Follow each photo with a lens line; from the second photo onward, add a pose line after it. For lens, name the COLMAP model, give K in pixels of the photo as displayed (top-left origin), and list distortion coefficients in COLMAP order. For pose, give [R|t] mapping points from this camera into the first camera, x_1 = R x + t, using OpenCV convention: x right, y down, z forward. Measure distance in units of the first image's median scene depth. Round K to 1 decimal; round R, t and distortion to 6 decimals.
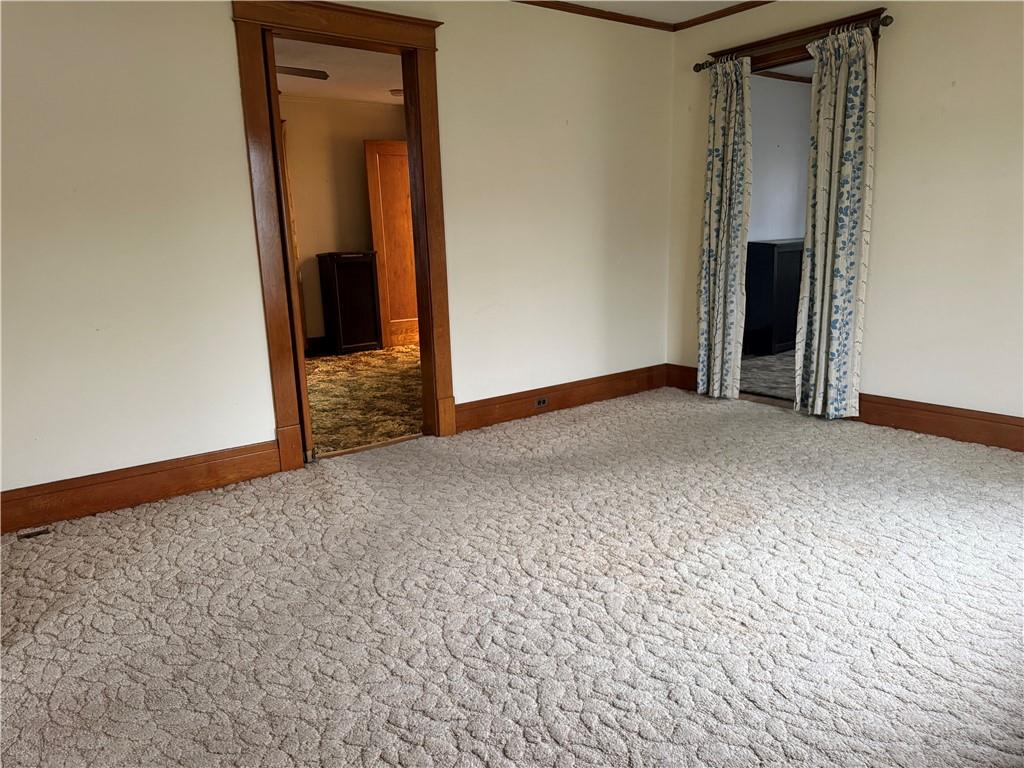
lens RADIAL K [[721.1, 0, 516.9], [0, 721.1, 388.2], [0, 0, 1]] dist [0.002133, -0.007628]
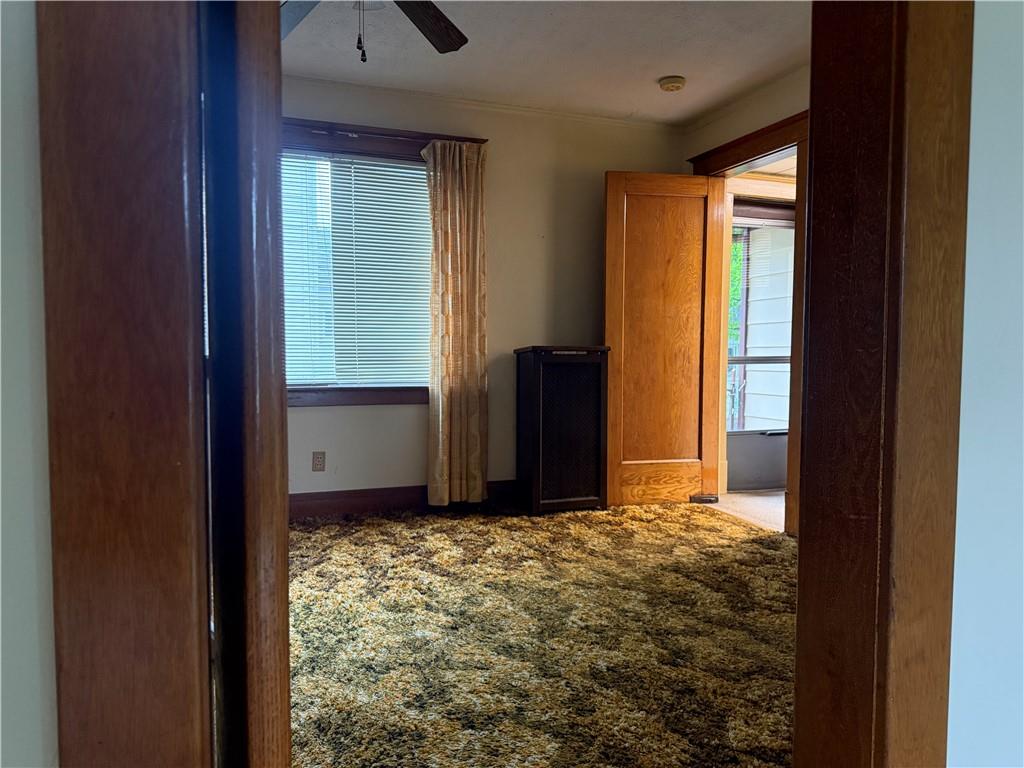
lens RADIAL K [[721.1, 0, 516.9], [0, 721.1, 388.2], [0, 0, 1]] dist [0.002133, -0.007628]
pose [[0.956502, 0.049815, -0.287441, -0.094593], [-0.093503, 0.985681, -0.140319, -0.064726], [0.276335, 0.161092, 0.947464, 0.416840]]
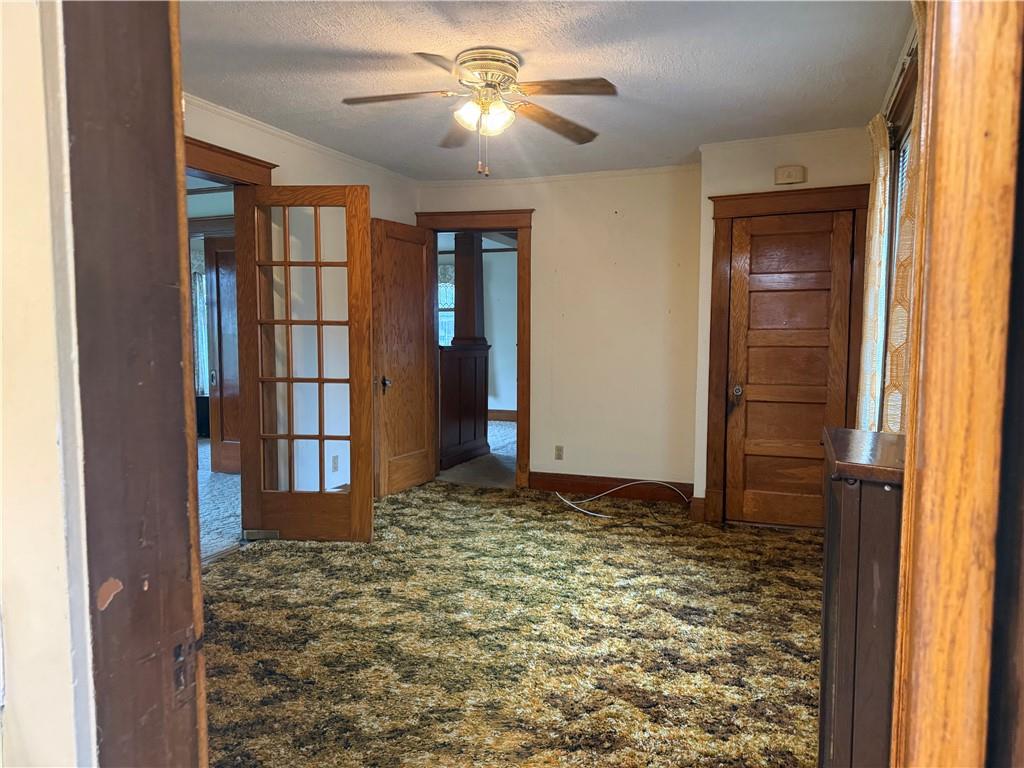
lens RADIAL K [[721.1, 0, 516.9], [0, 721.1, 388.2], [0, 0, 1]] dist [0.002133, -0.007628]
pose [[-0.854074, 0.074668, -0.514764, -0.041980], [-0.082808, 0.957503, 0.276280, -0.253330], [0.513518, 0.278590, -0.811595, 1.099634]]
